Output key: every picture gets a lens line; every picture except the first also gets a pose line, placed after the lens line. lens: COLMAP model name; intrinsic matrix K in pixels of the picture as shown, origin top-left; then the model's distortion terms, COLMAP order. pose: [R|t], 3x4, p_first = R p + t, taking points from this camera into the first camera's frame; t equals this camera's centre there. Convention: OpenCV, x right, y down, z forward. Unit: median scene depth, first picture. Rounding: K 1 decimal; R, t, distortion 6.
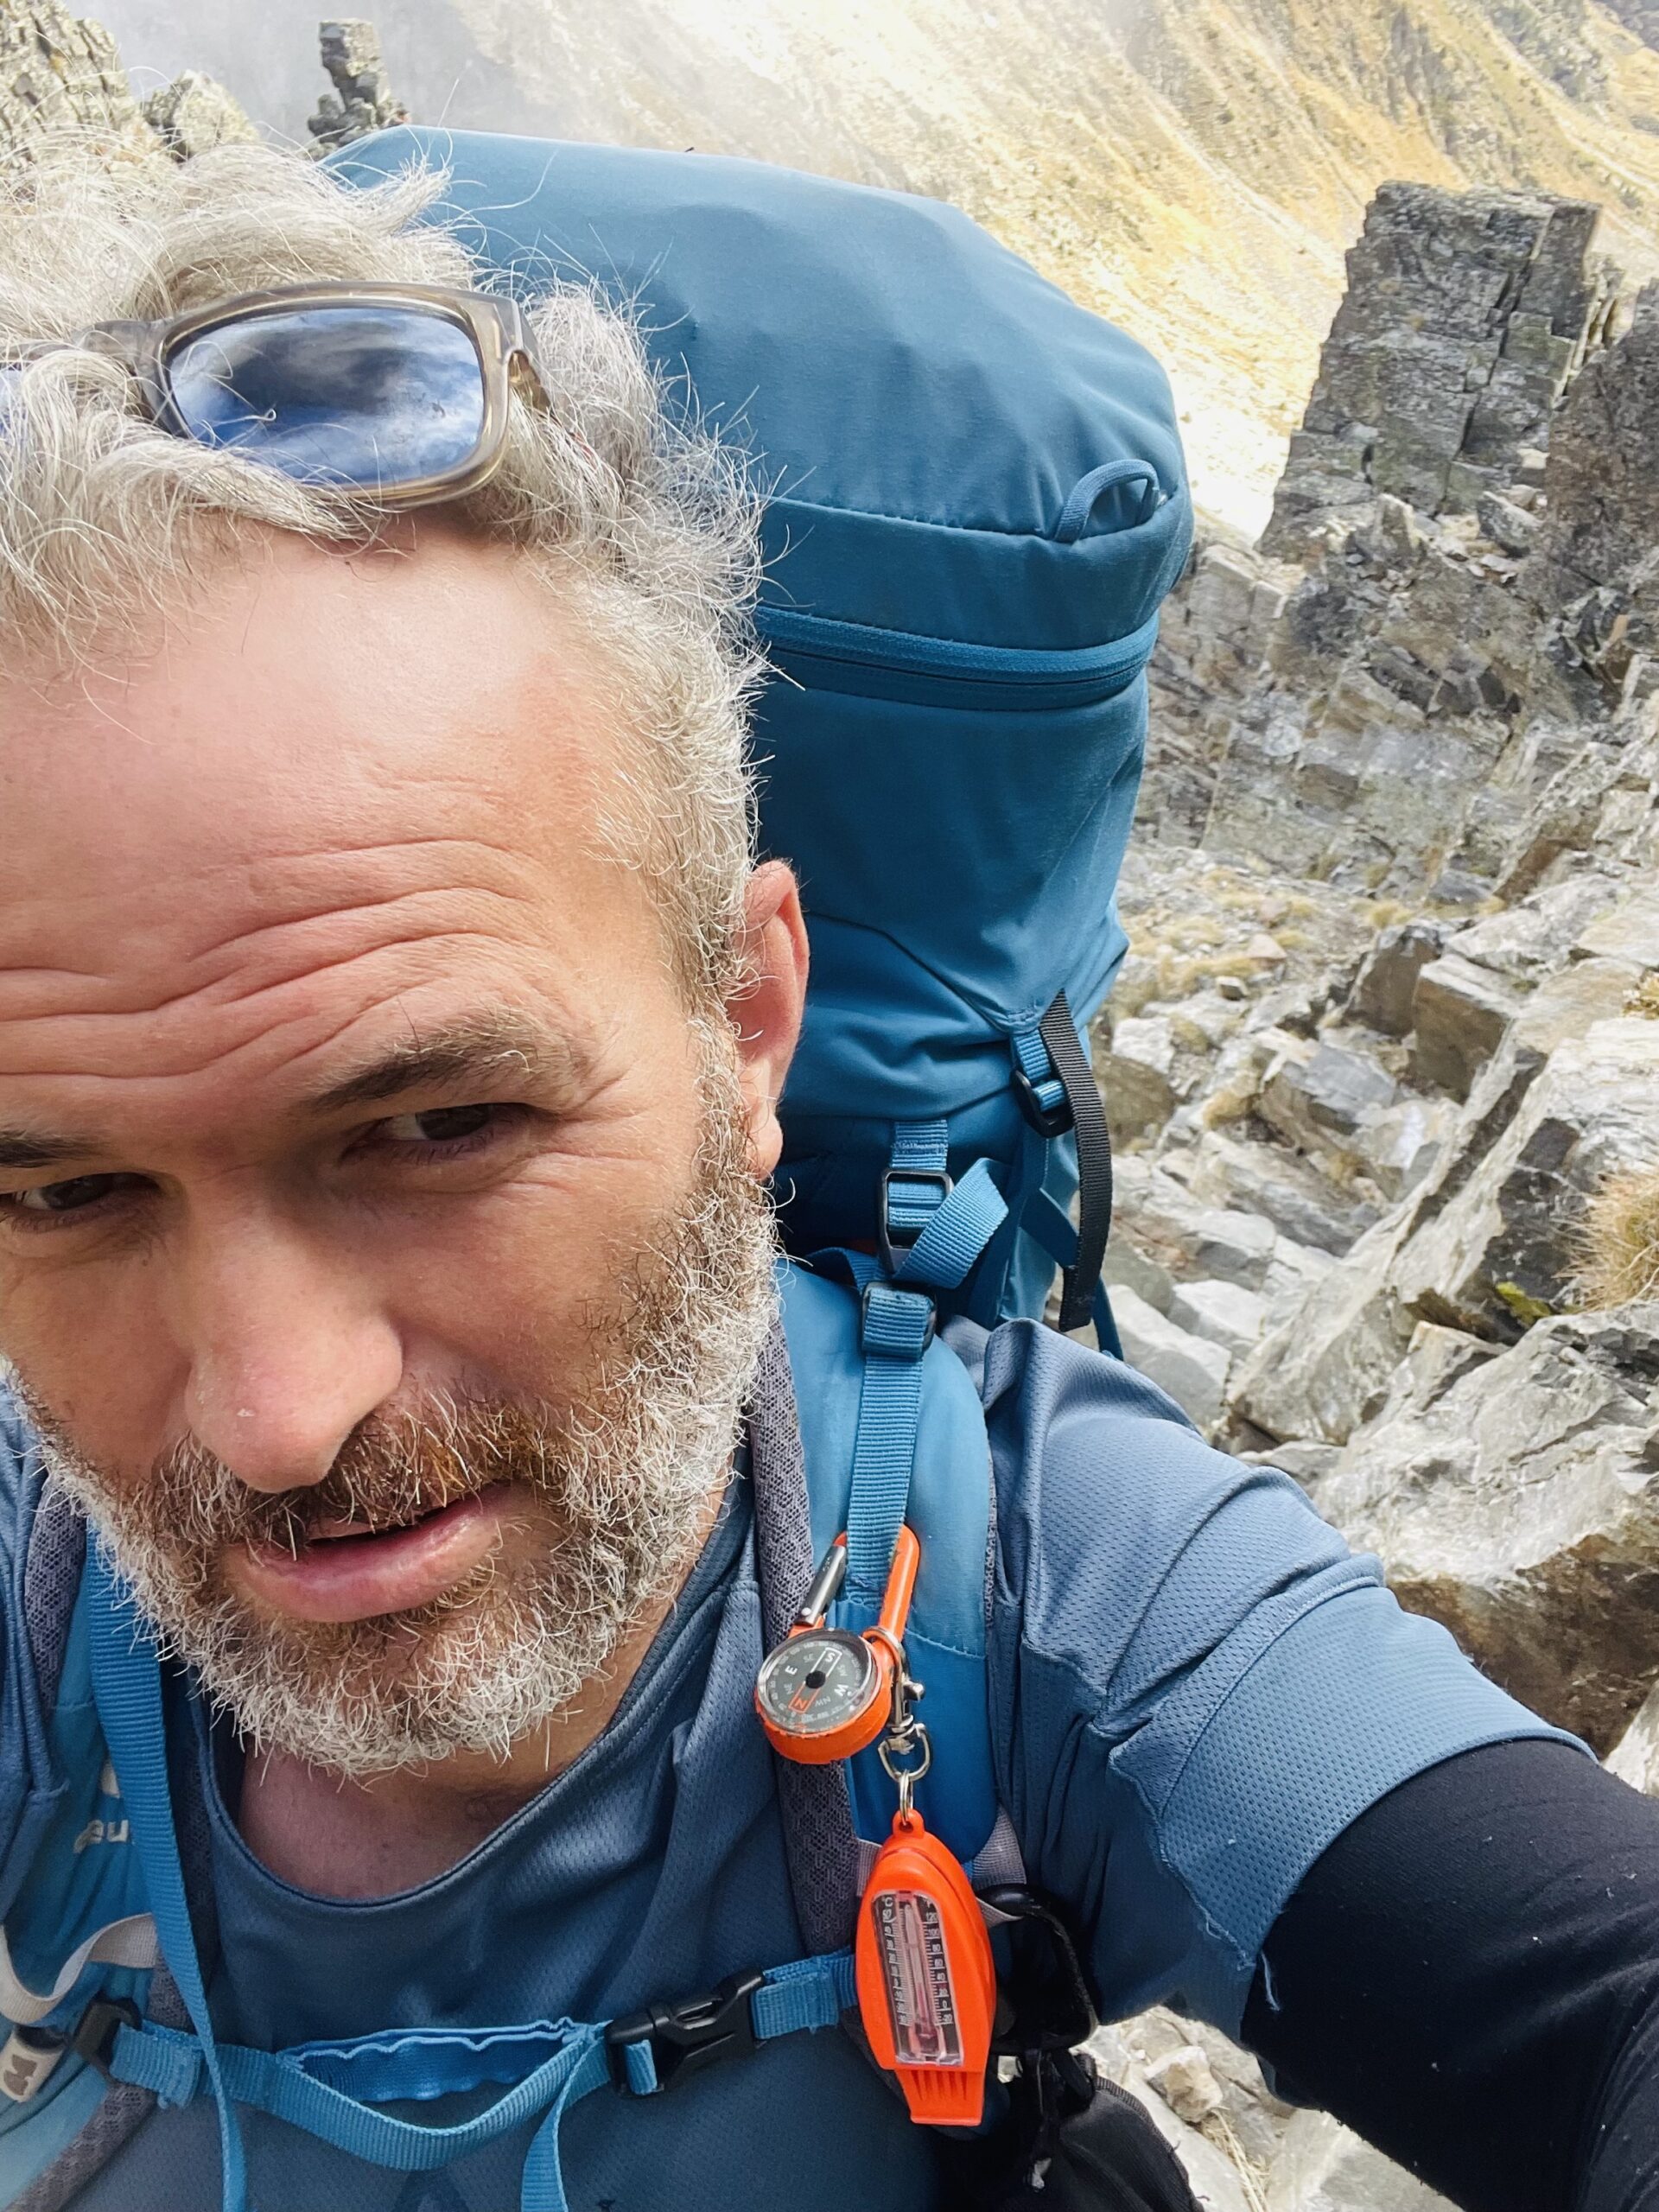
lens RADIAL K [[1888.1, 0, 828.0], [0, 1888.1, 1078.8], [0, 0, 1]] dist [0.128480, -0.131560]
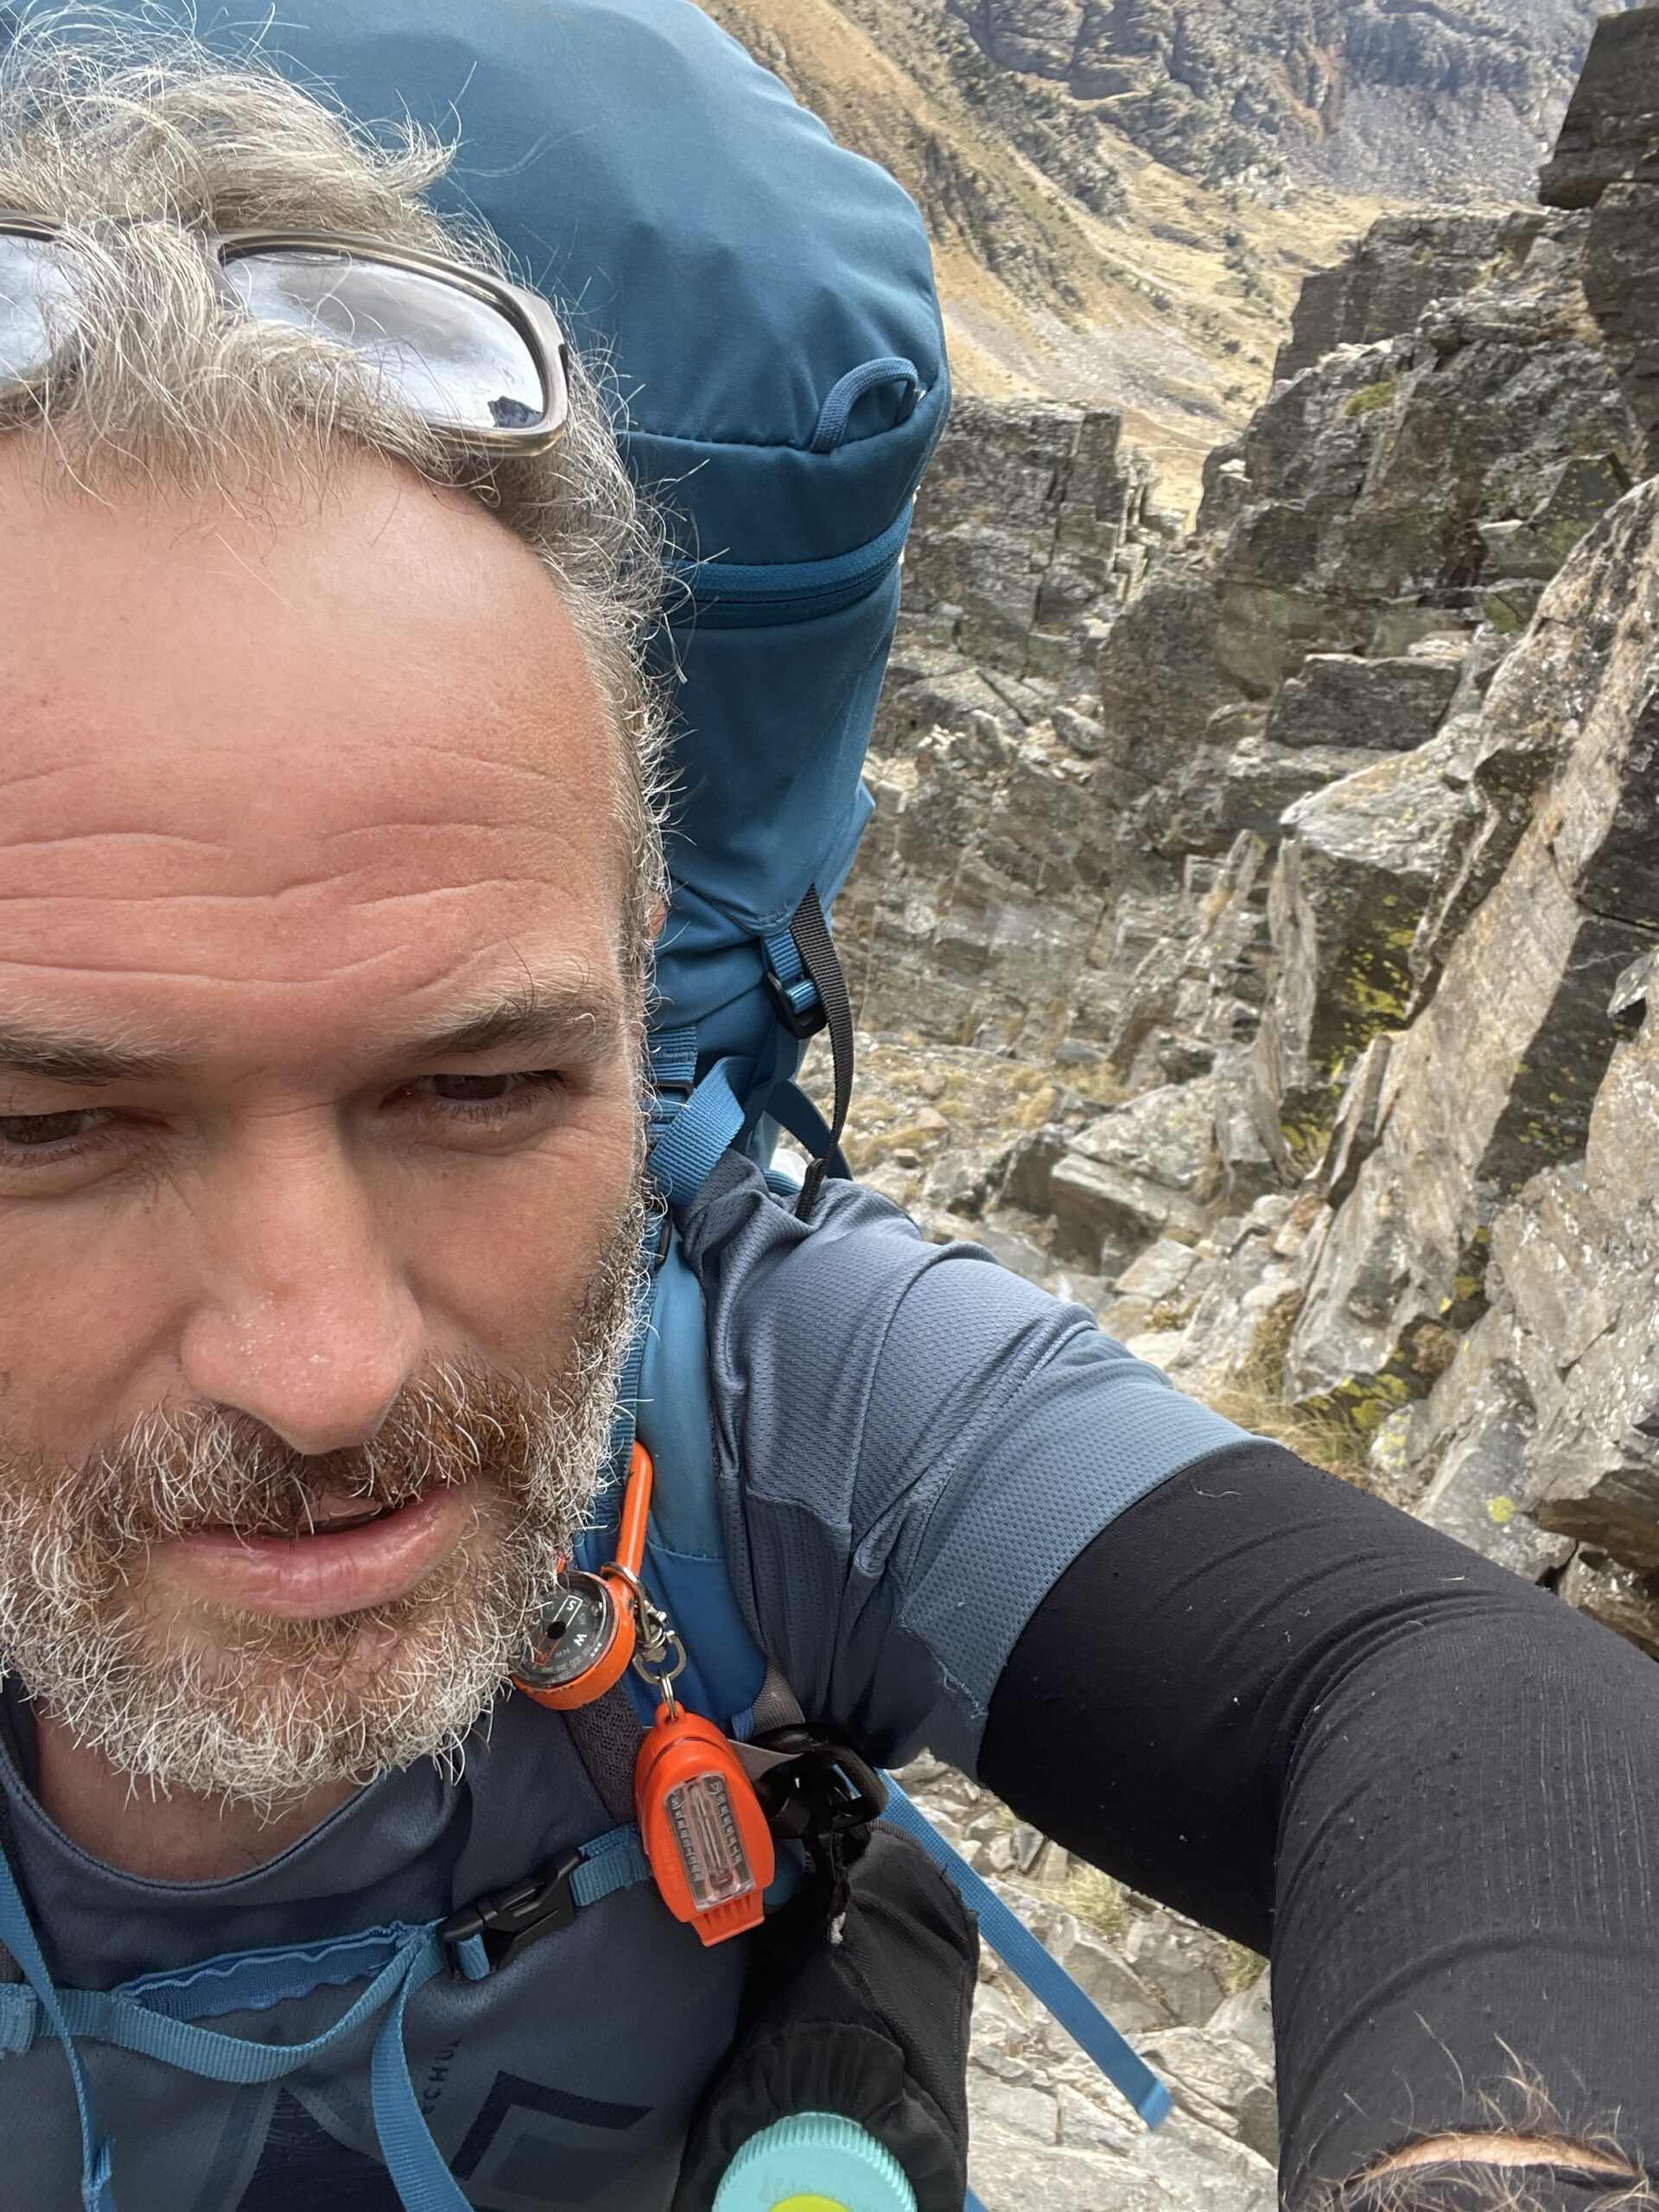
lens RADIAL K [[1888.1, 0, 828.0], [0, 1888.1, 1078.8], [0, 0, 1]] dist [0.128480, -0.131560]
pose [[0.978626, -0.114812, 0.170612, -0.020118], [0.125412, 0.990706, -0.052672, -0.031827], [-0.162979, 0.072943, 0.983930, -0.101016]]
